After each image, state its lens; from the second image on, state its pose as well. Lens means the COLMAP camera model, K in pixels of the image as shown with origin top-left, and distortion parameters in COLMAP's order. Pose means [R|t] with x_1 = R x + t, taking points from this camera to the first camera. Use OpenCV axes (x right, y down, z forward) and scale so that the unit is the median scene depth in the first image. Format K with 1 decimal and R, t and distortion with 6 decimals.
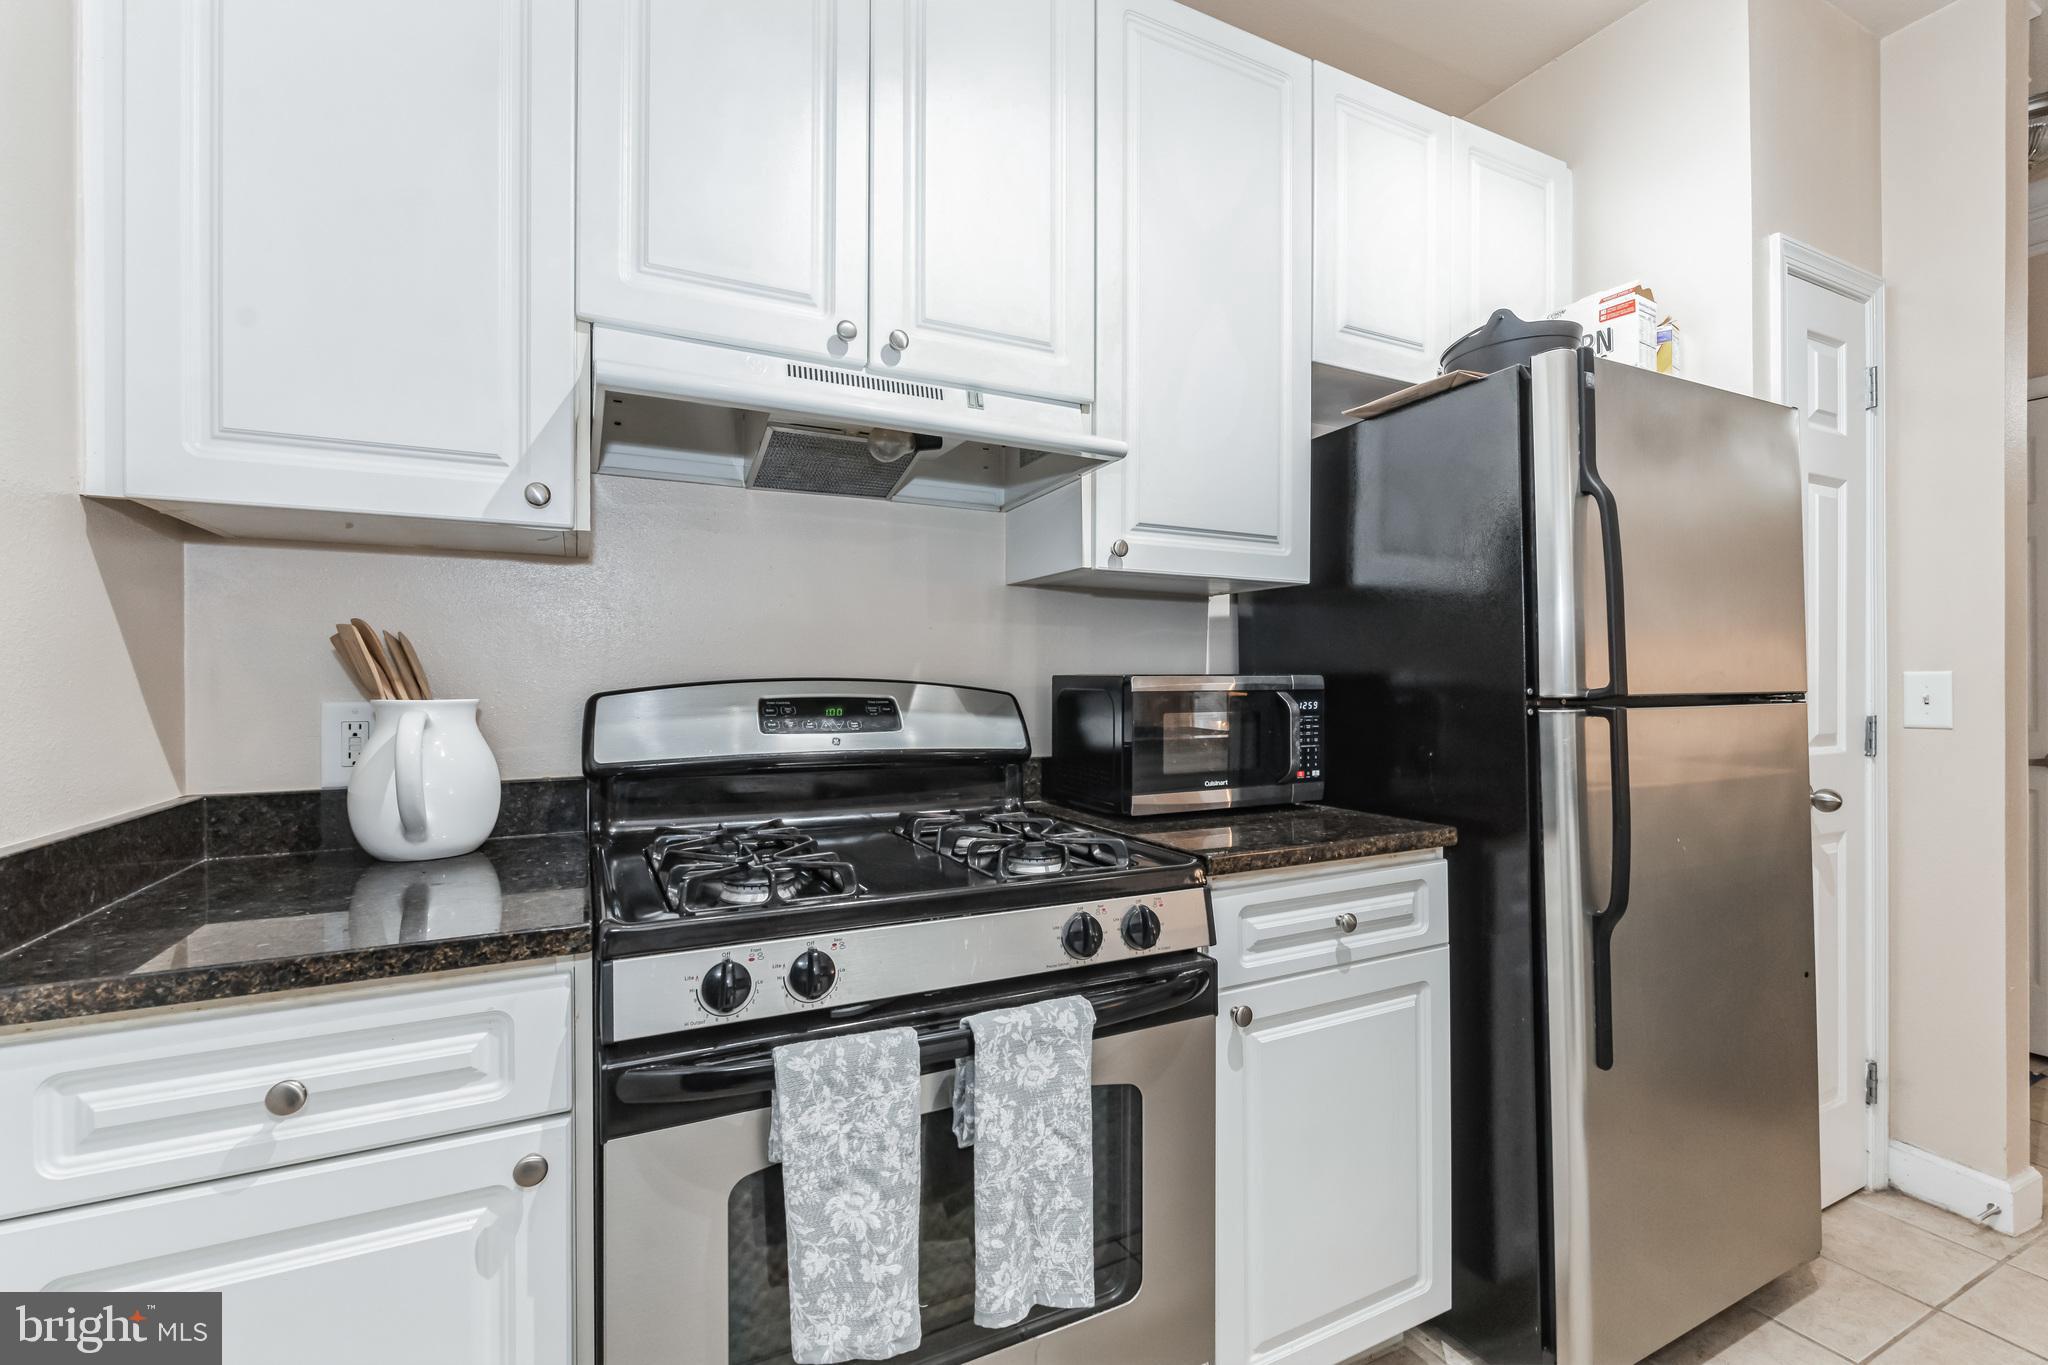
lens RADIAL K [[910.8, 0, 1023.5], [0, 910.8, 677.1], [0, 0, 1]] dist [-0.004632, -0.000833]
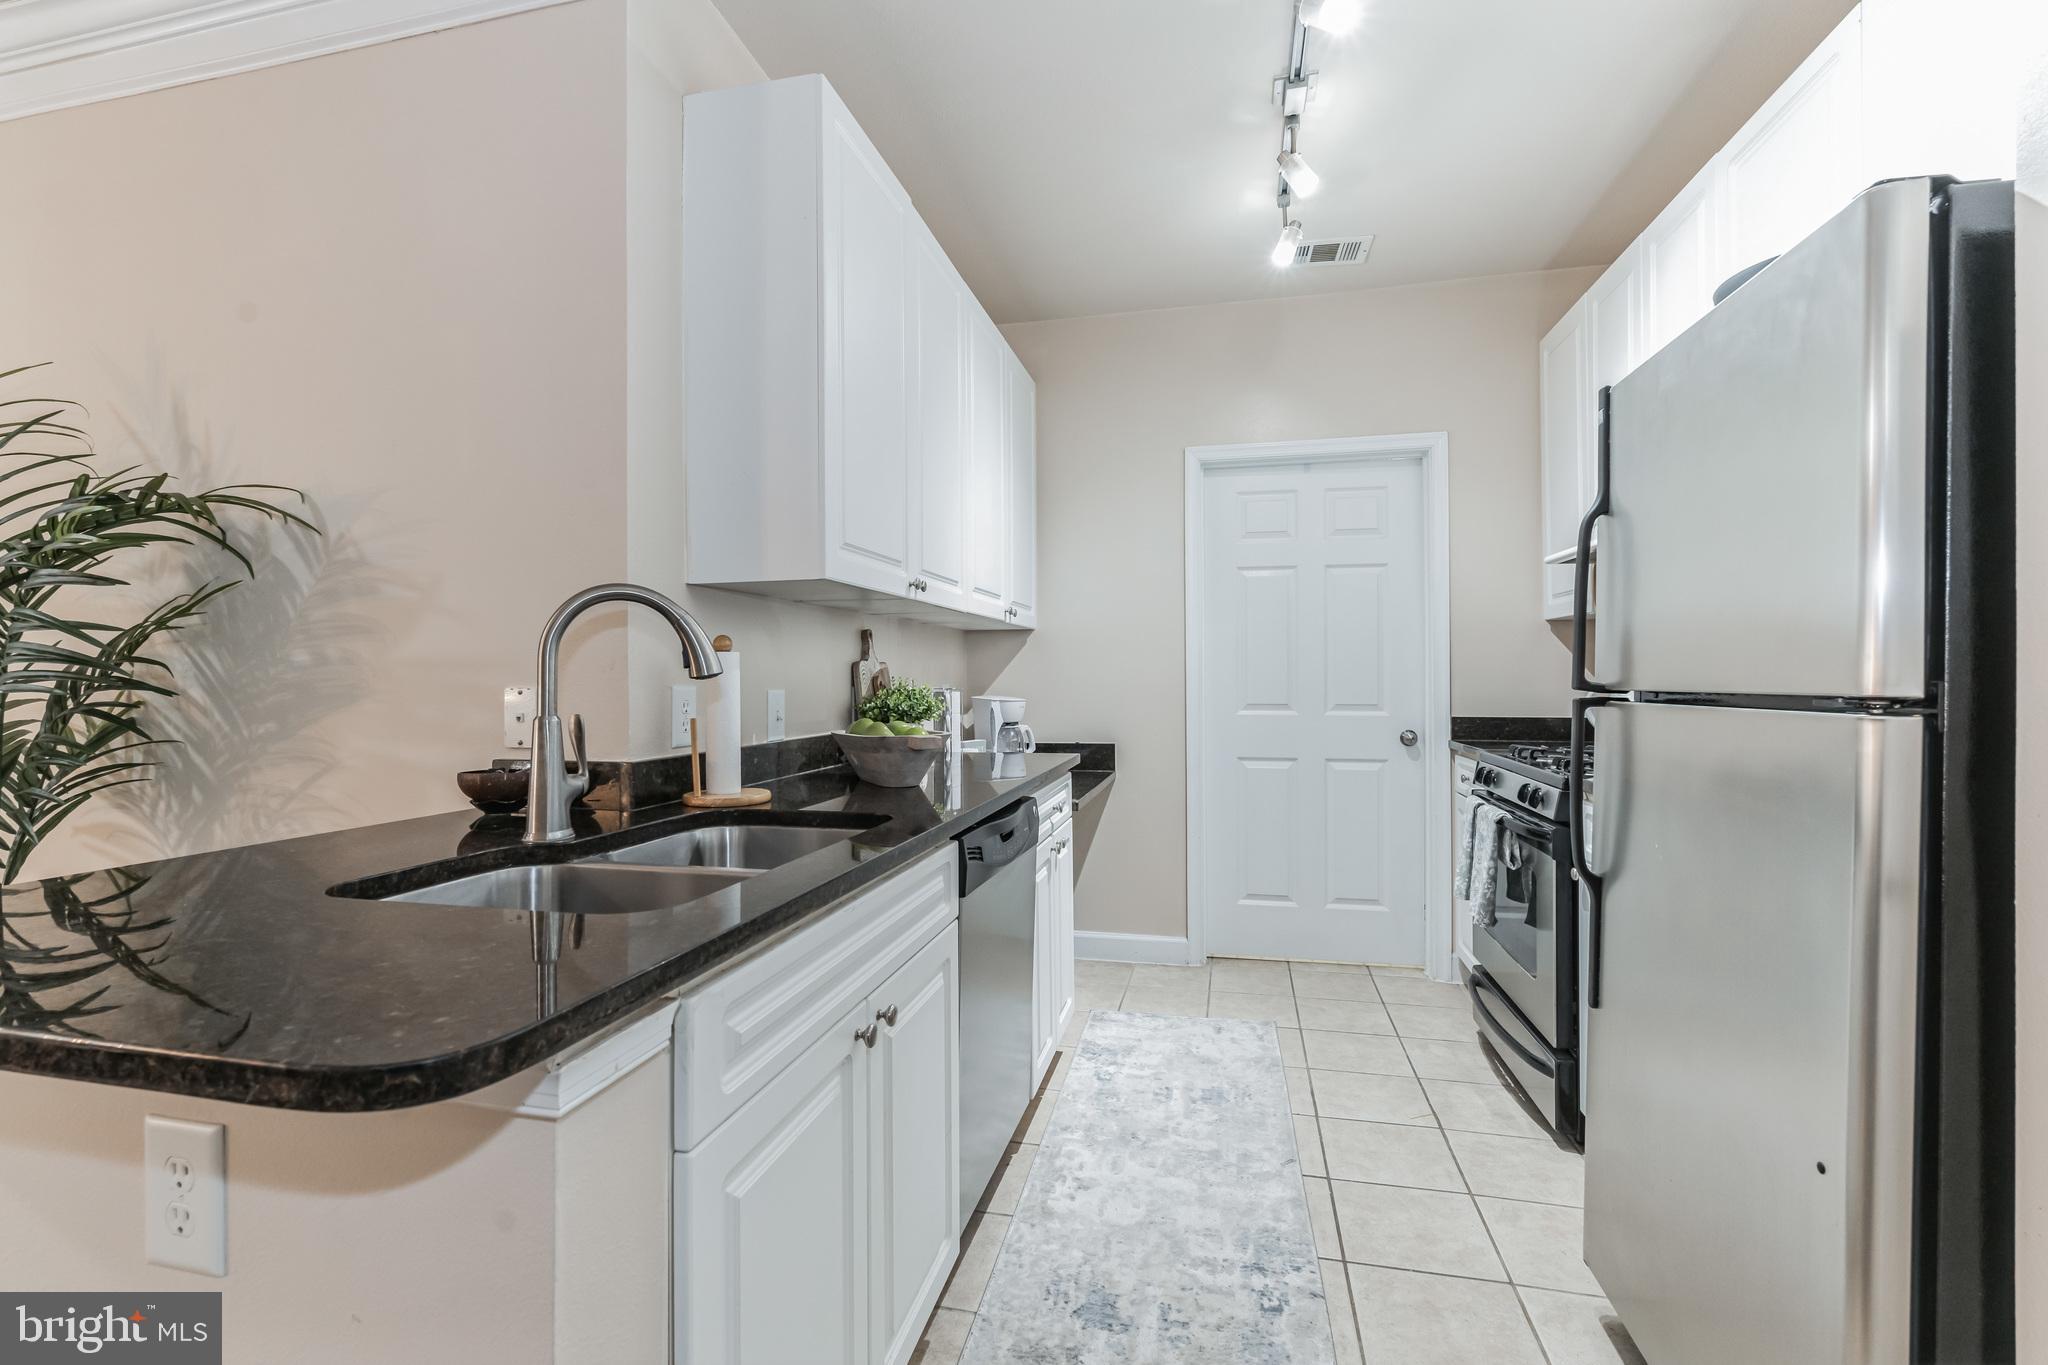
lens RADIAL K [[910.8, 0, 1019.6], [0, 910.8, 675.2], [0, 0, 1]] dist [-0.004632, -0.000833]
pose [[-0.655951, -0.001933, -0.754801, 2.077845], [0.005012, 0.999964, -0.006916, 0.015391], [0.754787, -0.008319, -0.655917, 1.445460]]
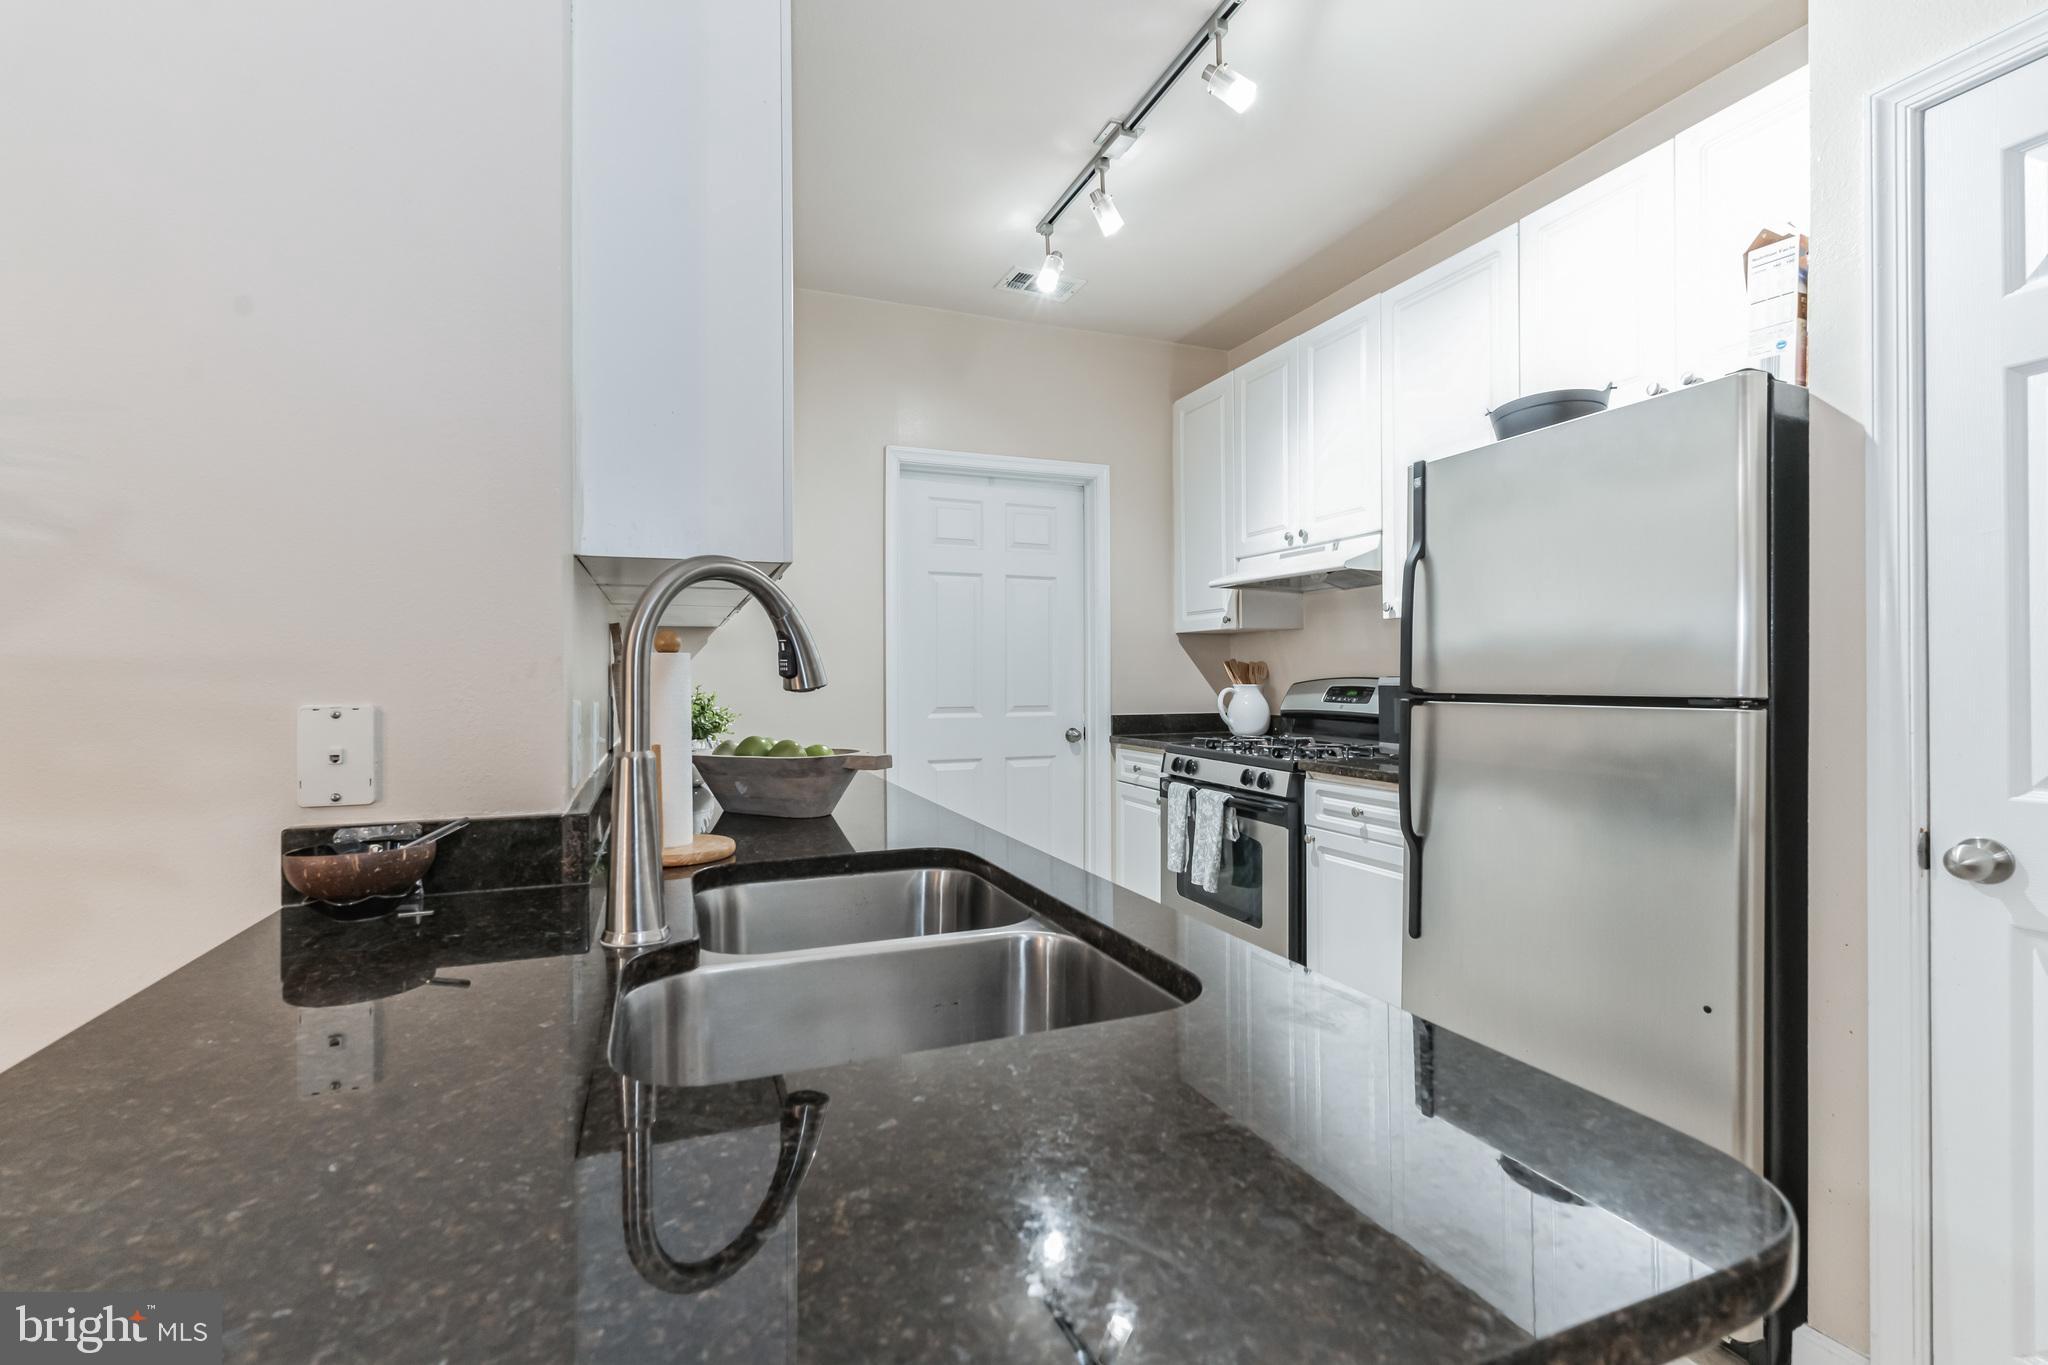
lens RADIAL K [[910.8, 0, 1044.0], [0, 910.8, 673.3], [0, 0, 1]] dist [-0.004632, -0.000833]
pose [[-0.089283, -0.005833, -0.995989, 2.336156], [0.006346, 0.999959, -0.006425, -0.000917], [0.995986, -0.006894, -0.089242, 0.566195]]
